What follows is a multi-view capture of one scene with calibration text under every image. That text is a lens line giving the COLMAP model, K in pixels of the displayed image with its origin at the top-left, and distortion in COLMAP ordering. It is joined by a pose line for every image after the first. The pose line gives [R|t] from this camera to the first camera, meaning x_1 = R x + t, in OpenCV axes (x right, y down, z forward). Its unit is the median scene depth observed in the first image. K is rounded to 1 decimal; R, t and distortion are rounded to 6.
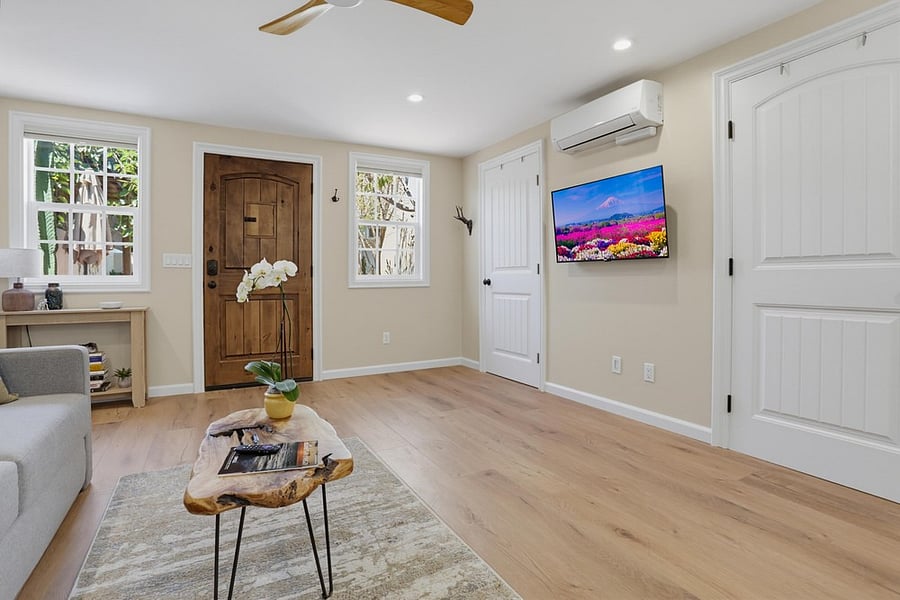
lens RADIAL K [[446.8, 0, 446.5], [0, 446.8, 283.3], [0, 0, 1]] dist [-0.035284, 0.007831]
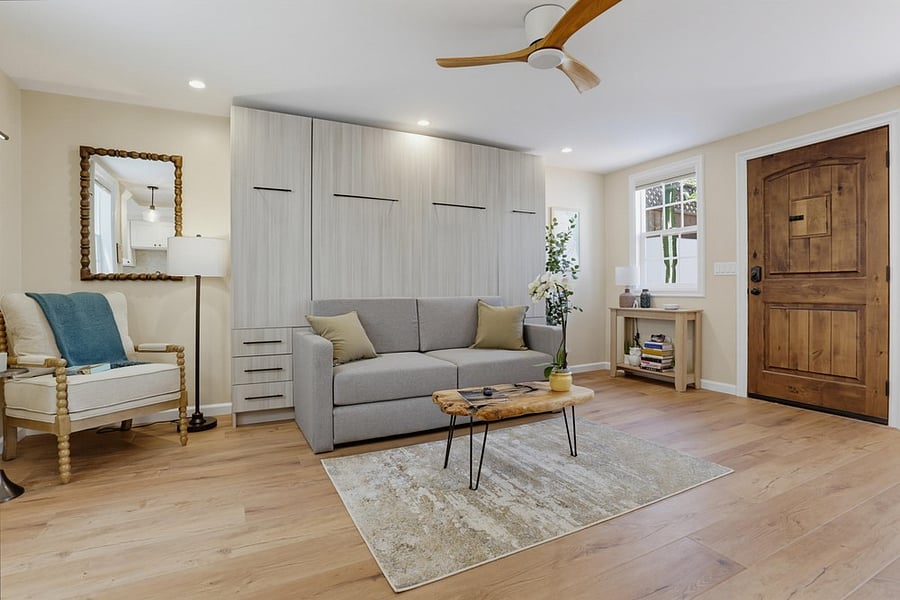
lens RADIAL K [[446.8, 0, 450.3], [0, 446.8, 294.7], [0, 0, 1]] dist [-0.035284, 0.007831]
pose [[-0.029861, 0.016634, -0.999416, 0.474108], [-0.000798, 0.999861, 0.016666, -0.005067], [0.999554, 0.001295, -0.029844, 0.348706]]
